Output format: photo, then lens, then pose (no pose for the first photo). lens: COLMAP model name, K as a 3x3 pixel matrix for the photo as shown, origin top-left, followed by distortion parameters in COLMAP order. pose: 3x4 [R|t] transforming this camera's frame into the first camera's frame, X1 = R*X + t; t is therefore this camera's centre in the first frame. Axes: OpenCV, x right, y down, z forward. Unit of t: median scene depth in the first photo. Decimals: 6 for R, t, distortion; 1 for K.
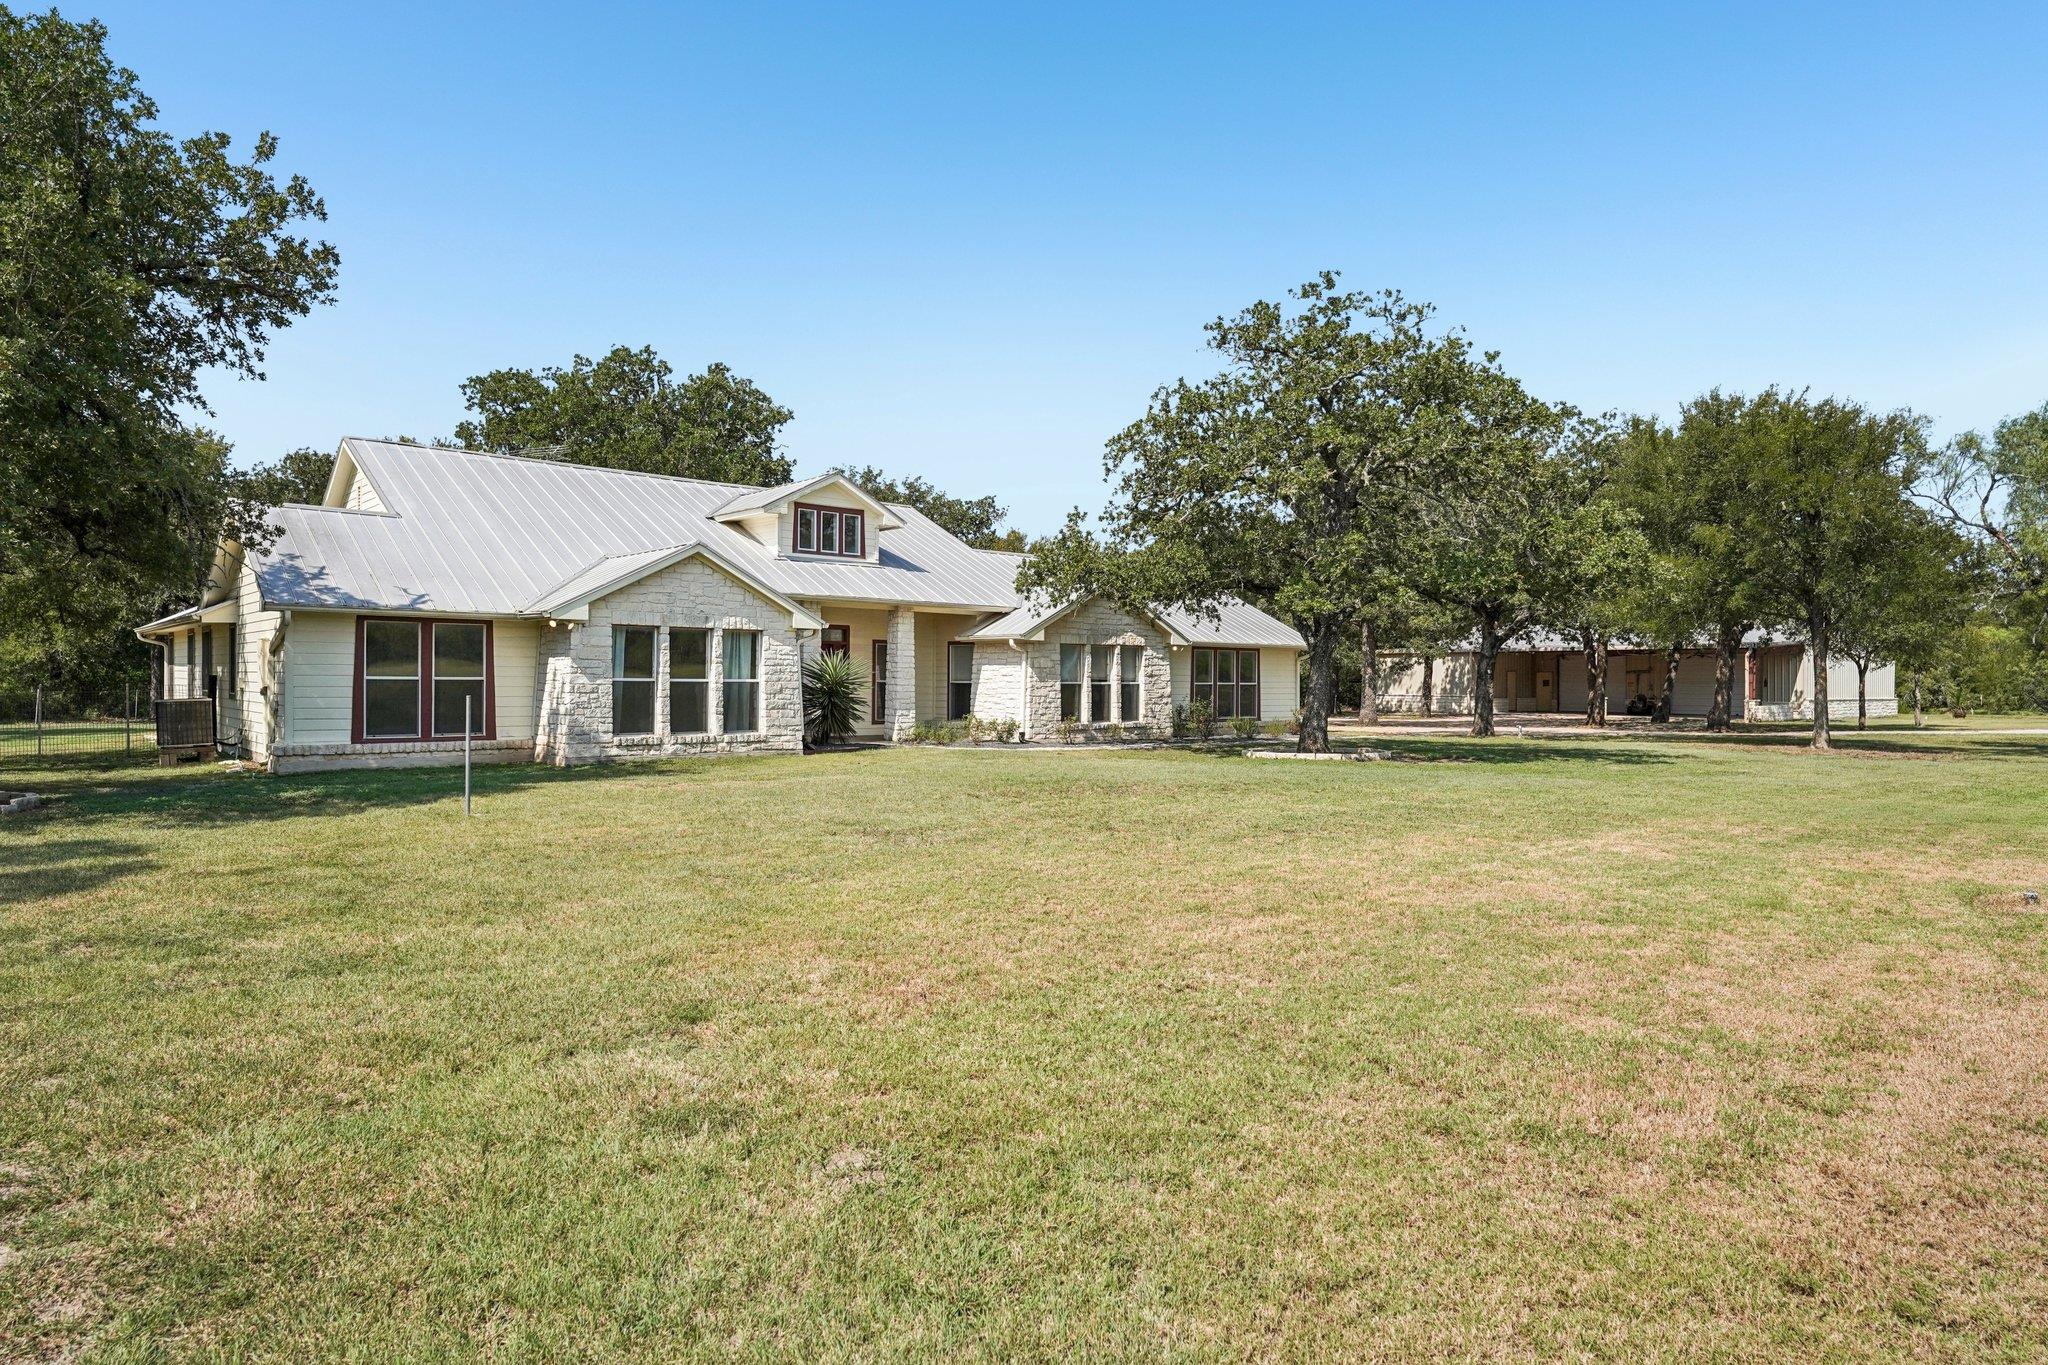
lens RADIAL K [[1176.6, 0, 1024.2], [0, 1176.6, 684.0], [0, 0, 1]] dist [0.001546, 0.000012]
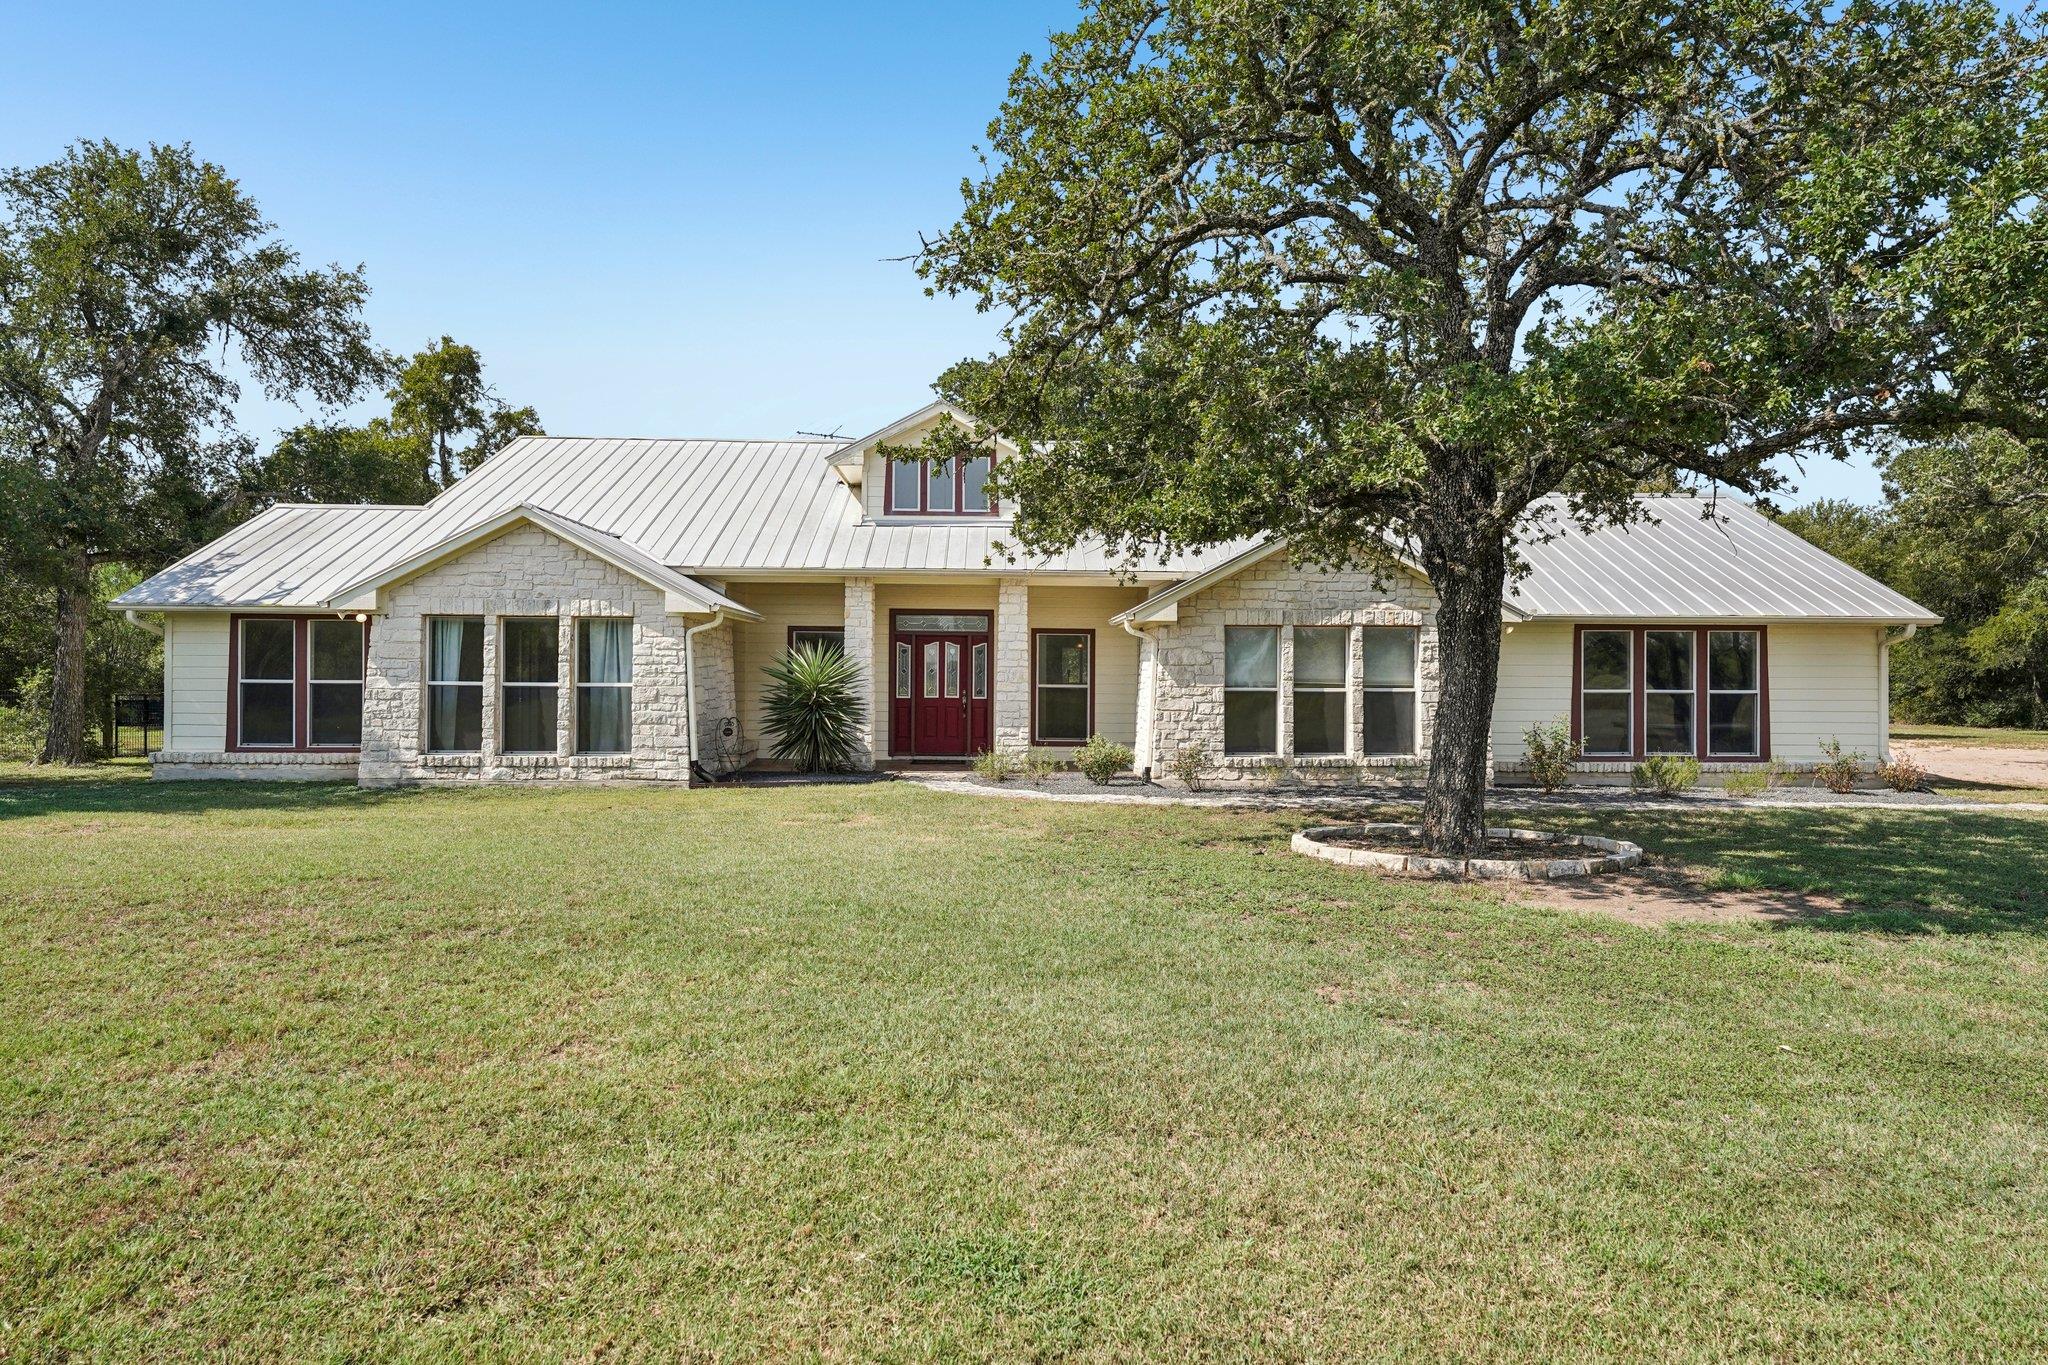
lens RADIAL K [[1176.6, 0, 1023.8], [0, 1176.6, 678.9], [0, 0, 1]] dist [0.001546, 0.000012]
pose [[0.767742, -0.001369, -0.640757, 0.443994], [-0.003052, 0.999979, -0.005793, -0.003152], [0.640751, 0.006403, 0.767722, 0.597849]]
